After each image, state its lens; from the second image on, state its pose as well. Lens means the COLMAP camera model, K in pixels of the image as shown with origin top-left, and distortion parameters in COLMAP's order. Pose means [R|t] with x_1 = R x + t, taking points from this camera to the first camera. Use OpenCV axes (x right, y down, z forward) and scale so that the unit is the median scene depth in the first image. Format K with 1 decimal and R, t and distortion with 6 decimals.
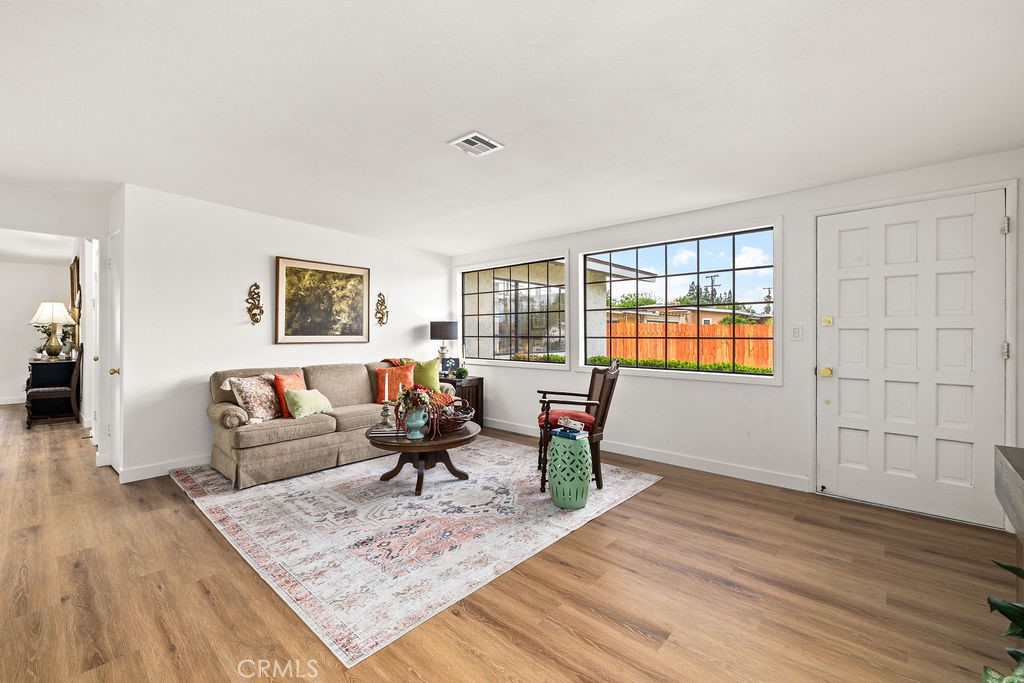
lens RADIAL K [[428.9, 0, 508.0], [0, 428.9, 334.5], [0, 0, 1]] dist [0.001049, -0.000603]
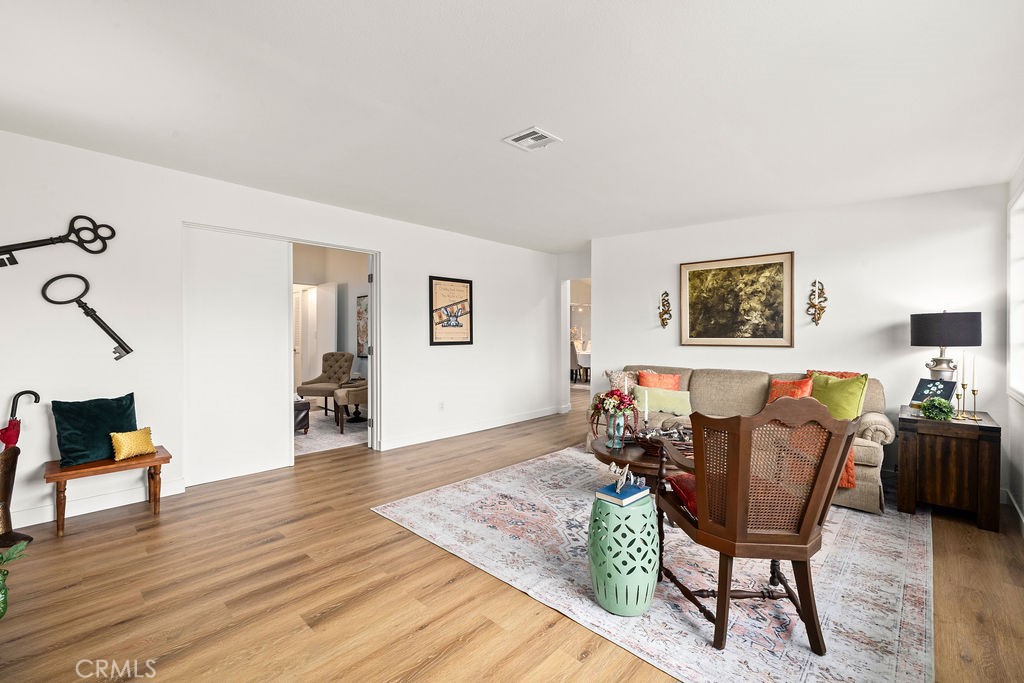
lens RADIAL K [[435.1, 0, 509.1], [0, 435.1, 332.6], [0, 0, 1]] dist [0.002221, -0.000052]
pose [[-0.027773, -0.008789, -0.999576, 0.782597], [-0.001110, 0.999961, -0.008761, 0.000289], [0.999614, 0.000866, -0.027782, 0.832478]]
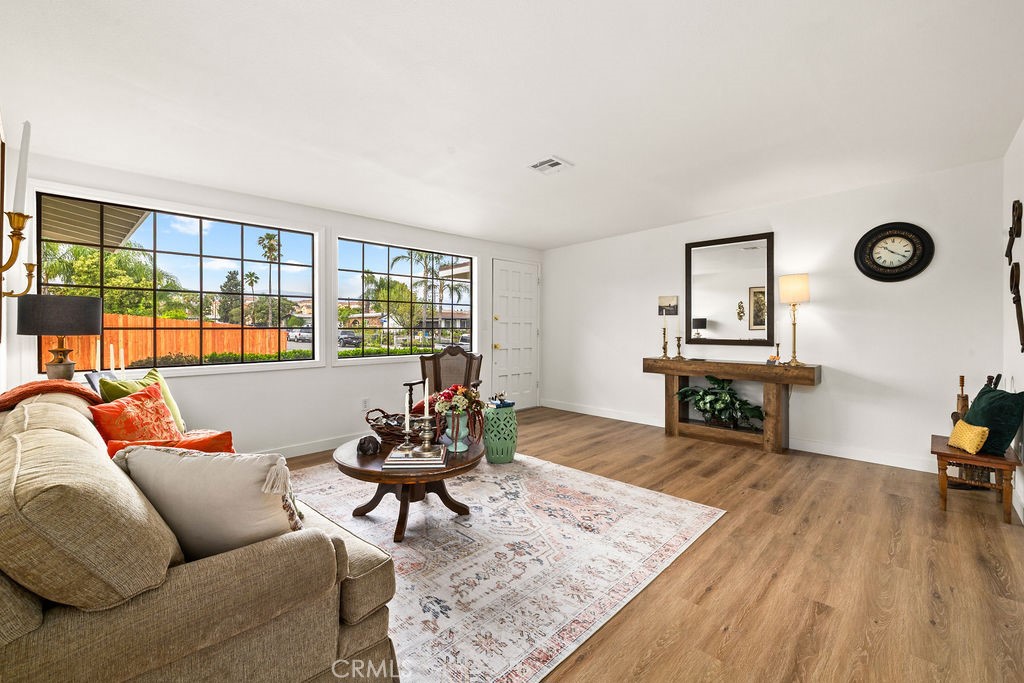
lens RADIAL K [[435.1, 0, 509.1], [0, 435.1, 332.6], [0, 0, 1]] dist [0.002221, -0.000052]
pose [[0.028329, -0.014524, 0.999493, -1.090728], [-0.003150, 0.999888, 0.014619, 0.004937], [-0.999594, -0.003562, 0.028280, 0.920536]]
